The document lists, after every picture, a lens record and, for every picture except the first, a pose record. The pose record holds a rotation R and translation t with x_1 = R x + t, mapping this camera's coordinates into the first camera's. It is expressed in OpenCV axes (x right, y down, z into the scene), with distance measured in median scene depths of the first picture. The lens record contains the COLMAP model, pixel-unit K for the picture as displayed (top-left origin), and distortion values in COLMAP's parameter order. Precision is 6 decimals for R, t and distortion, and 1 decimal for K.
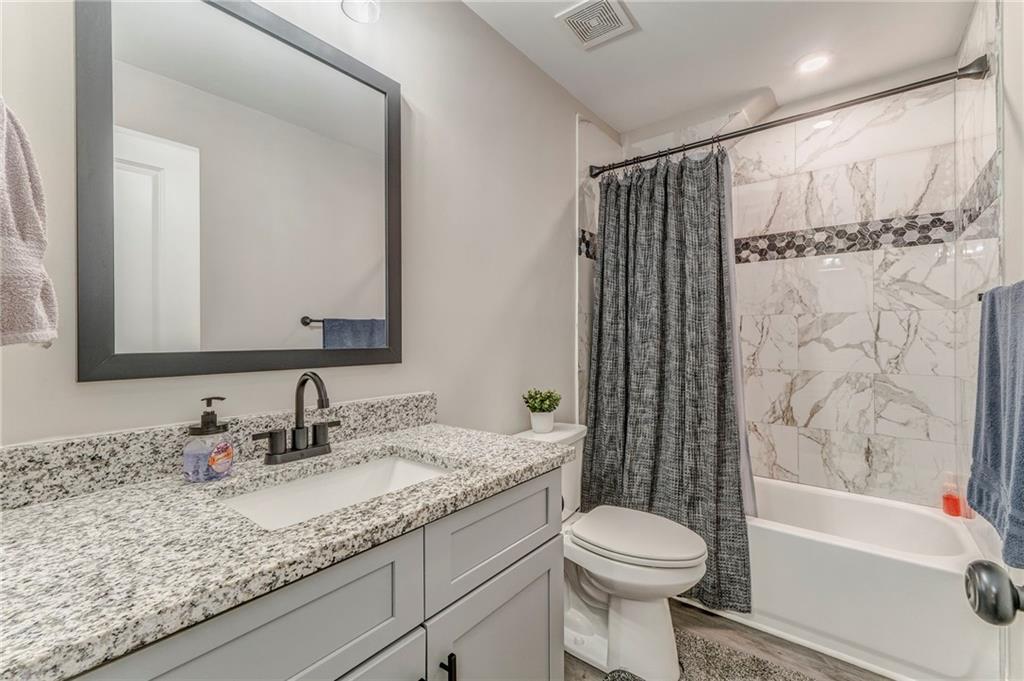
lens RADIAL K [[447.2, 0, 514.6], [0, 447.2, 333.6], [0, 0, 1]] dist [0.005323, -0.000795]
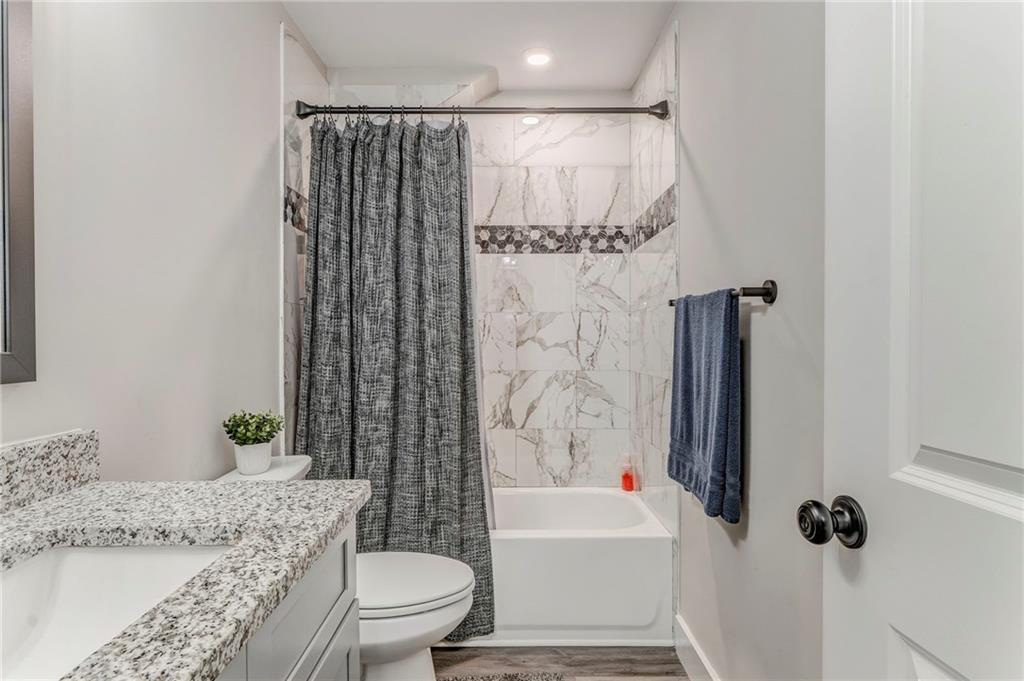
lens RADIAL K [[573.5, 0, 512.0], [0, 573.5, 340.5], [0, 0, 1]] dist [-0.012435, -0.000871]
pose [[0.767536, -0.002485, 0.641001, -0.179300], [-0.006170, 0.999918, 0.011265, 0.003389], [-0.640976, -0.012602, 0.767457, 0.063693]]
